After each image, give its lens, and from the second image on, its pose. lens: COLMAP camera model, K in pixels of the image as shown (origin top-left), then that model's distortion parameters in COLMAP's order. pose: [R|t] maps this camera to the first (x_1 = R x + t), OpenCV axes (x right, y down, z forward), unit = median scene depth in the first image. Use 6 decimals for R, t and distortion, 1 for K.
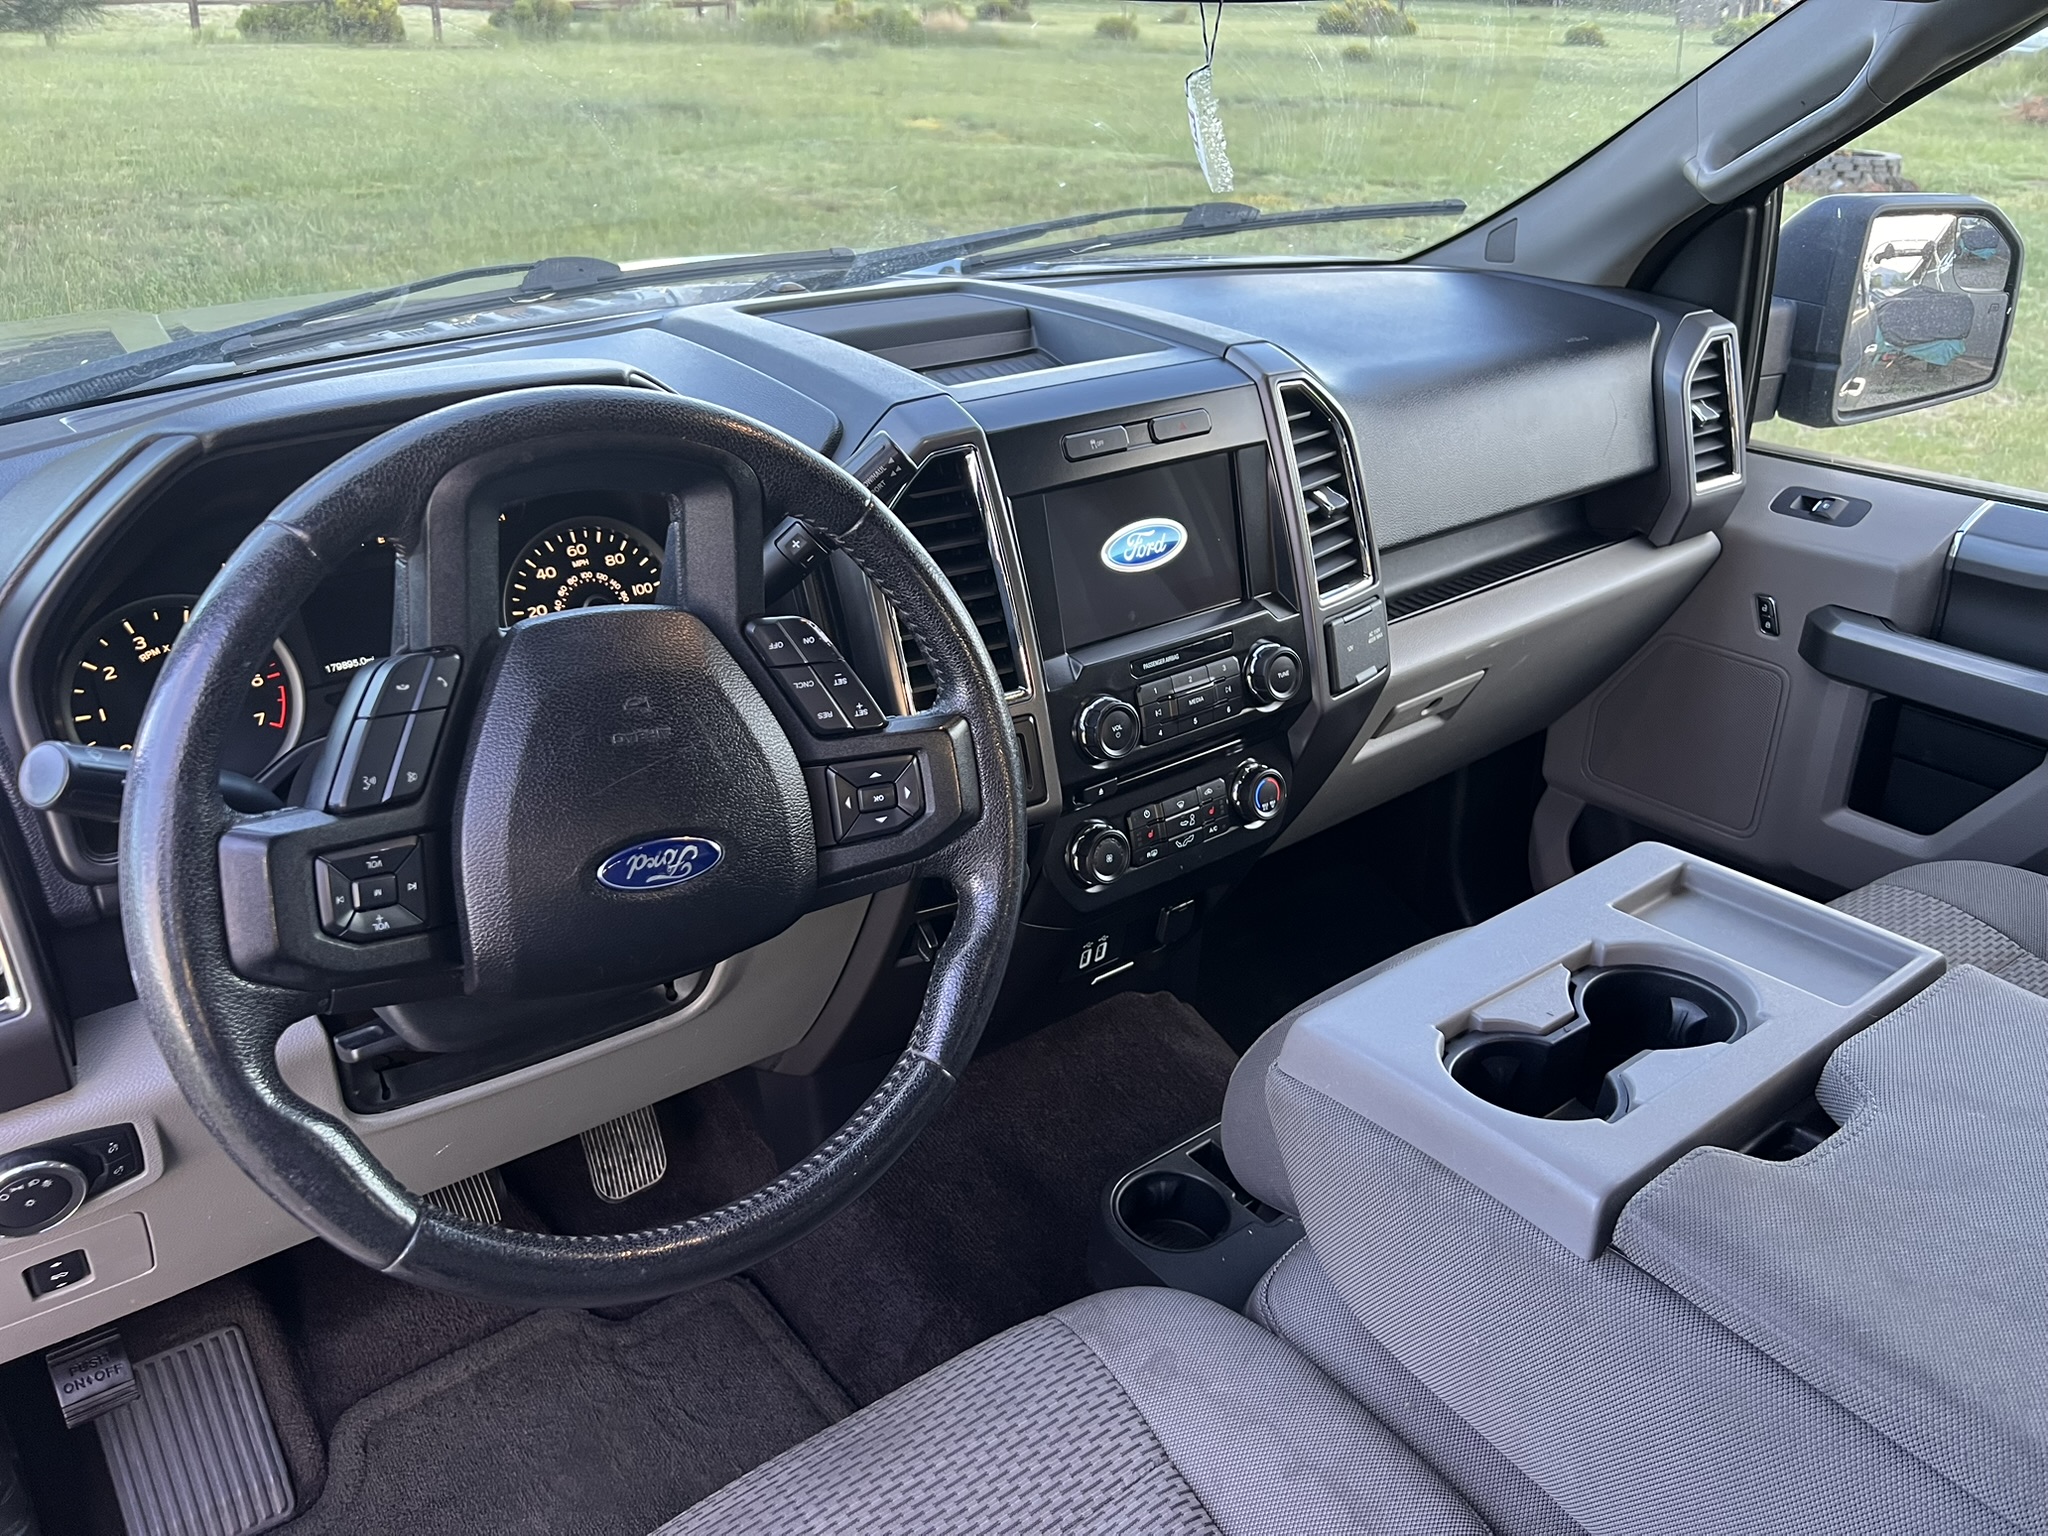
lens RADIAL K [[1546.2, 0, 1025.5], [0, 1546.2, 769.1], [0, 0, 1]] dist [-0.008333, -0.001764]
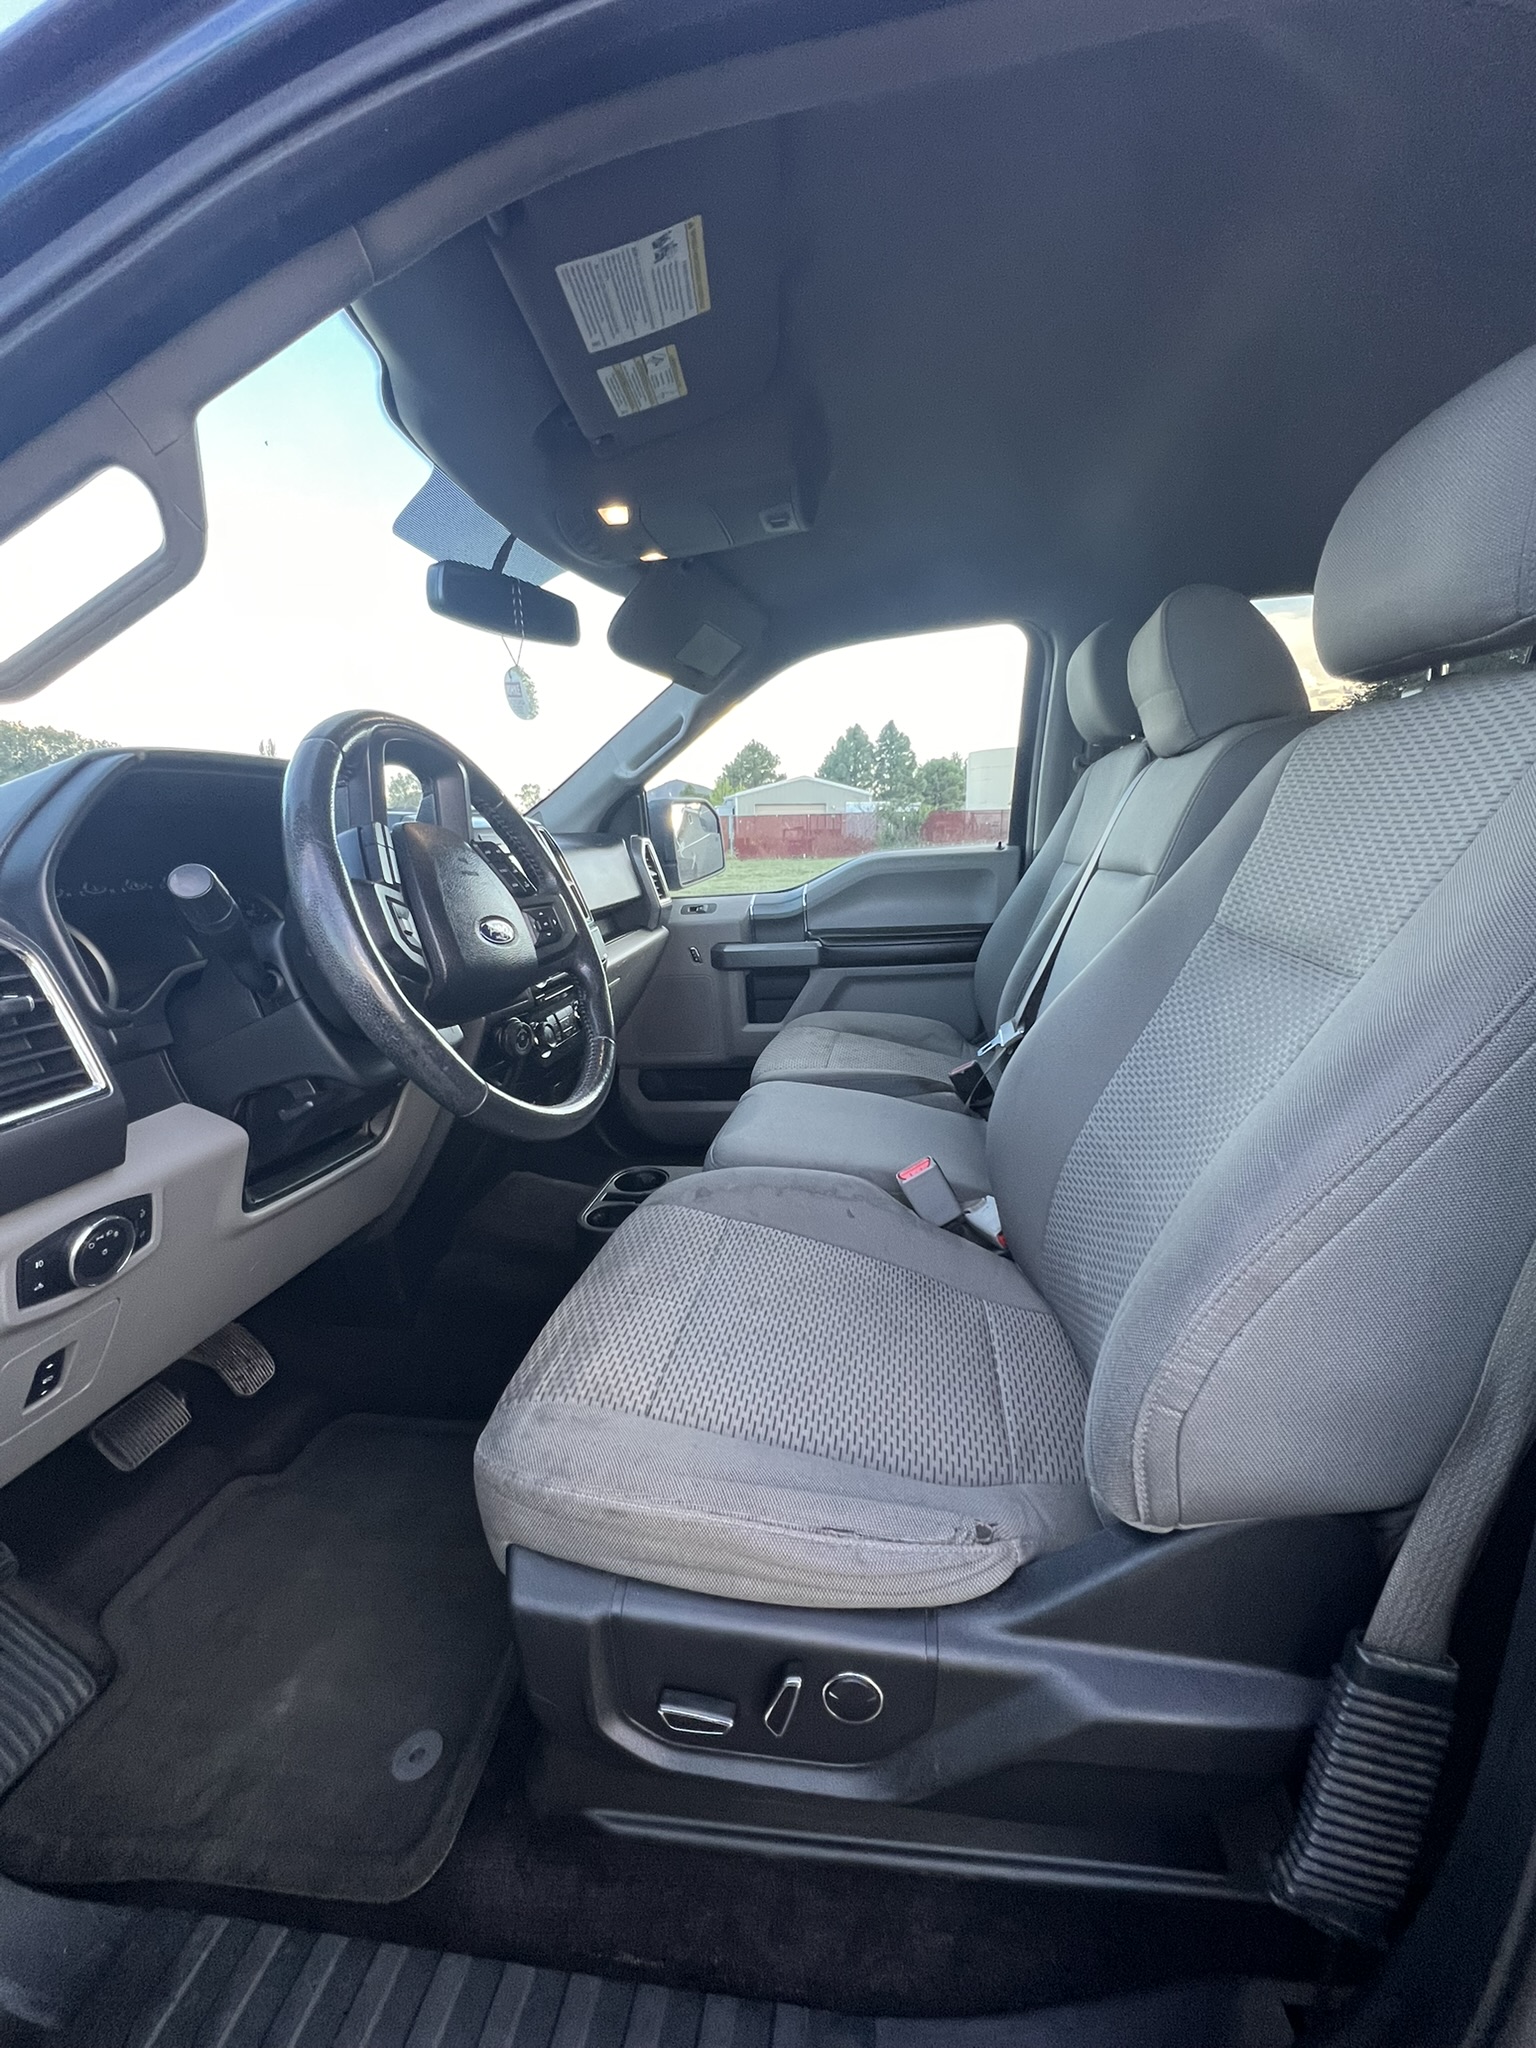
lens RADIAL K [[845.1, 0, 779.3], [0, 845.1, 1021.4], [0, 0, 1]] dist [-0.002005, 0.000484]
pose [[0.721476, -0.199540, 0.663065, -0.326677], [0.353946, 0.929300, -0.105467, 0.189047], [-0.595142, 0.310781, 0.741095, -0.010375]]
